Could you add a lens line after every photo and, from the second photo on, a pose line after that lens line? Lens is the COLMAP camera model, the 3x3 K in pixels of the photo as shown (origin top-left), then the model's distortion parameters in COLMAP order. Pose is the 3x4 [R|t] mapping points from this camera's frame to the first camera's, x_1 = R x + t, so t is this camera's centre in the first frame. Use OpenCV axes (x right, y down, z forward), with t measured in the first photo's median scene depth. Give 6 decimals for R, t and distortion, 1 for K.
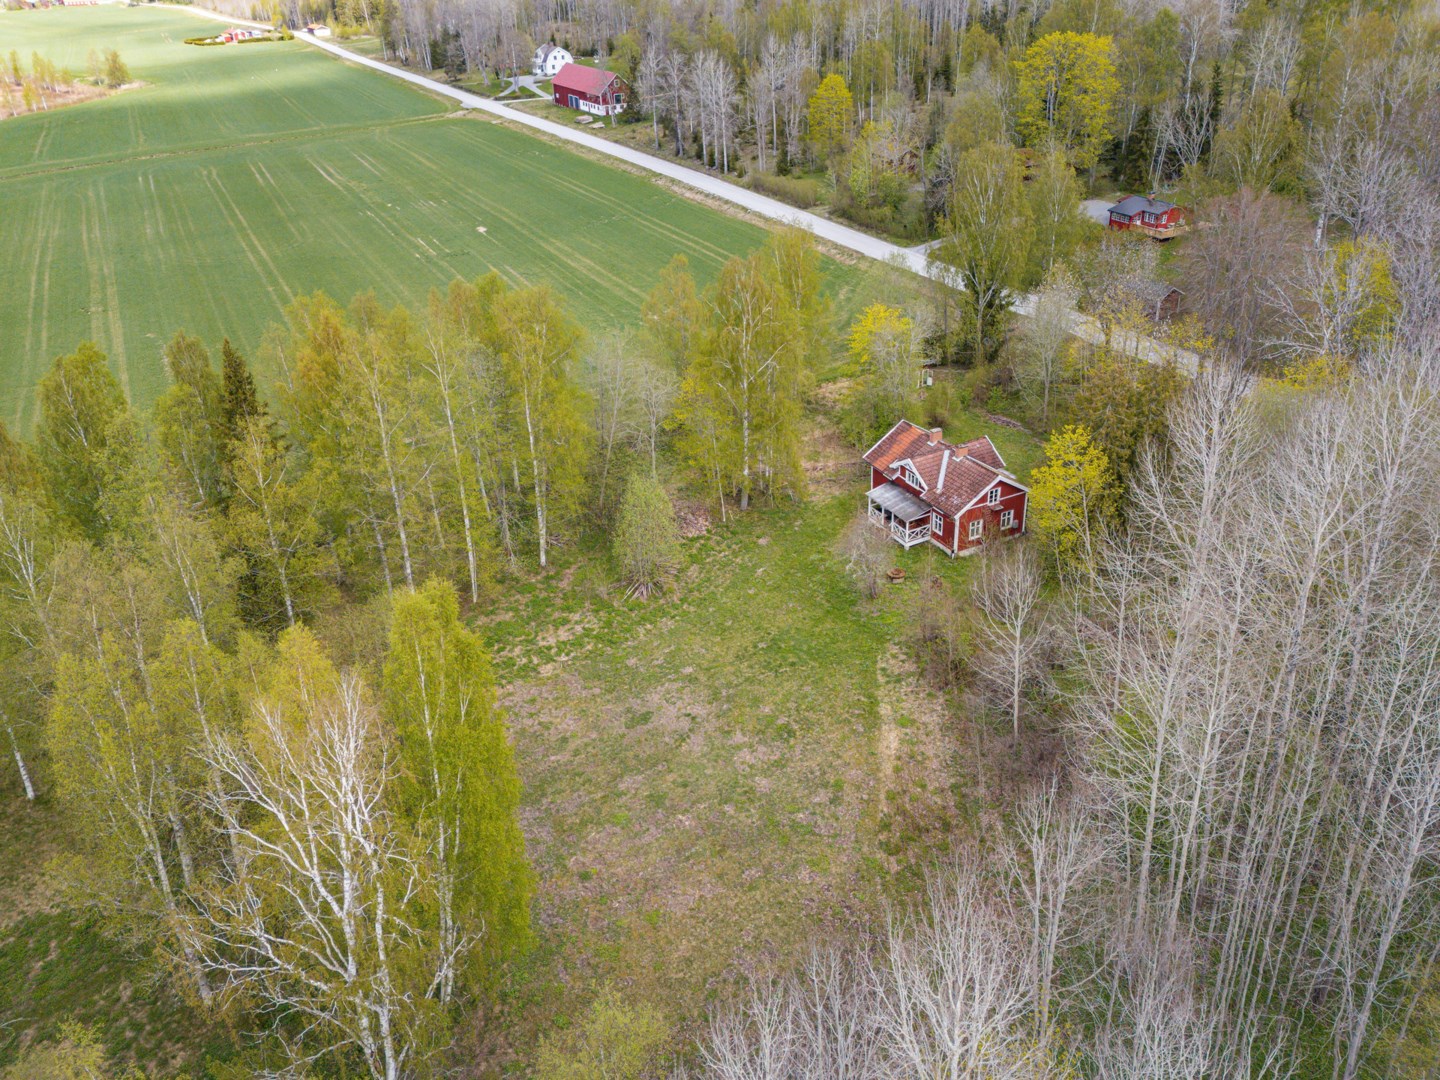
lens RADIAL K [[1102.2, 0, 710.7], [0, 1102.2, 457.6], [0, 0, 1]] dist [0.121466, -0.073768]
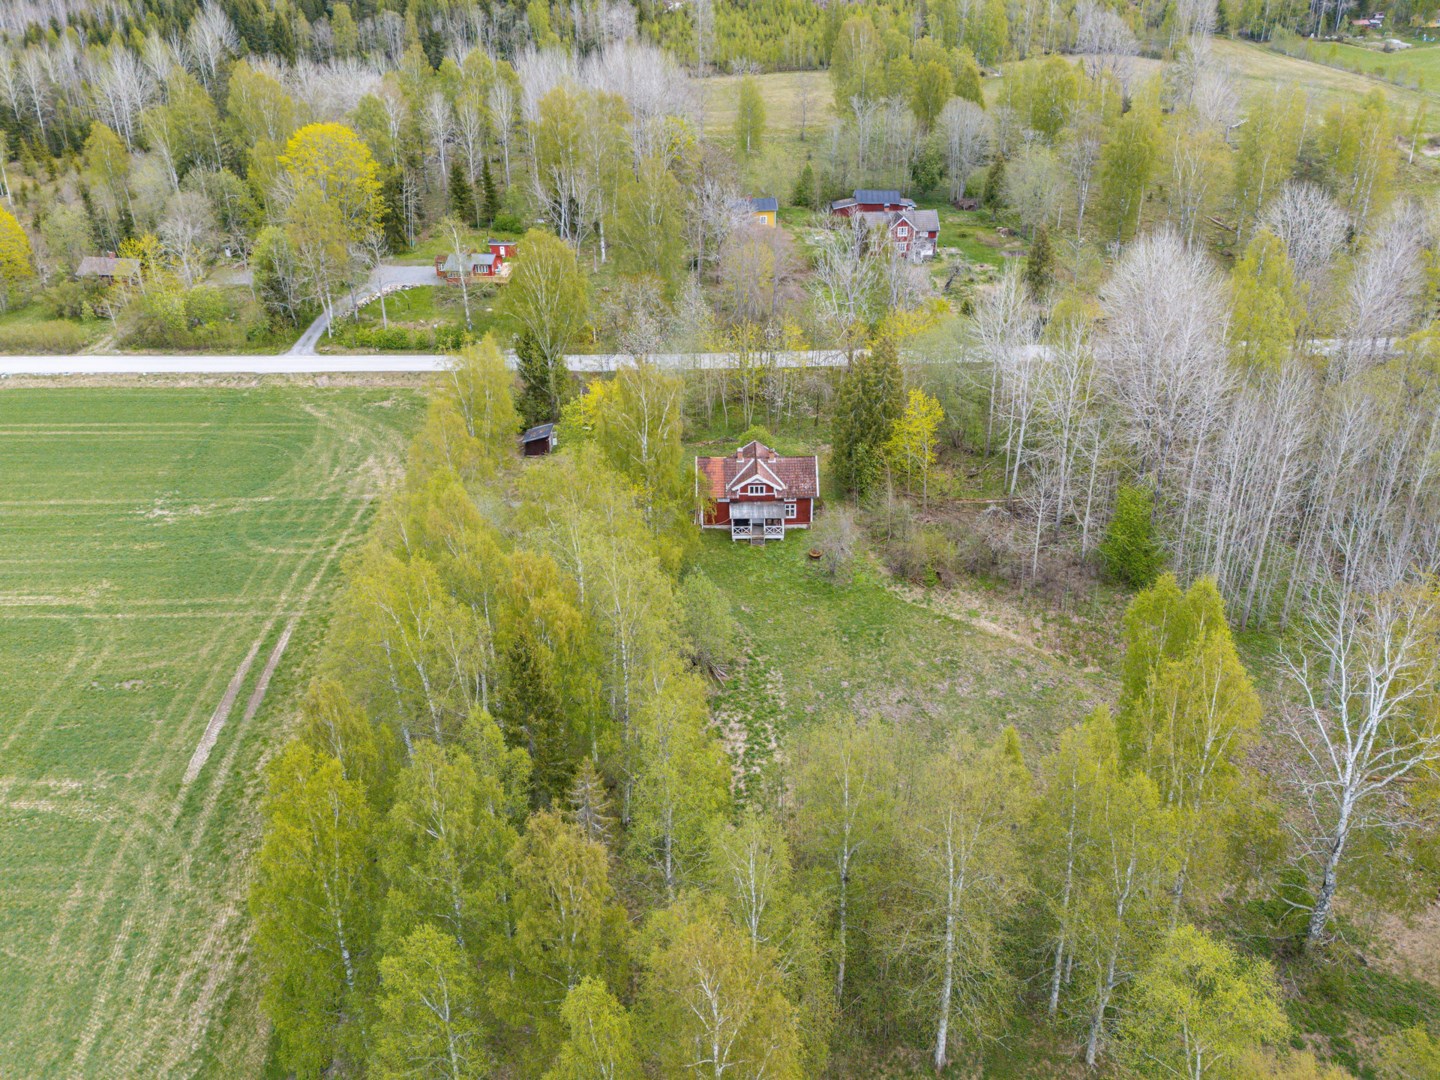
lens RADIAL K [[1102.2, 0, 710.7], [0, 1102.2, 457.6], [0, 0, 1]] dist [0.121466, -0.073768]
pose [[0.460053, -0.359581, 0.811821, -0.967057], [0.381410, 0.905701, 0.185021, -0.303764], [-0.801797, 0.224517, 0.553818, 0.401493]]
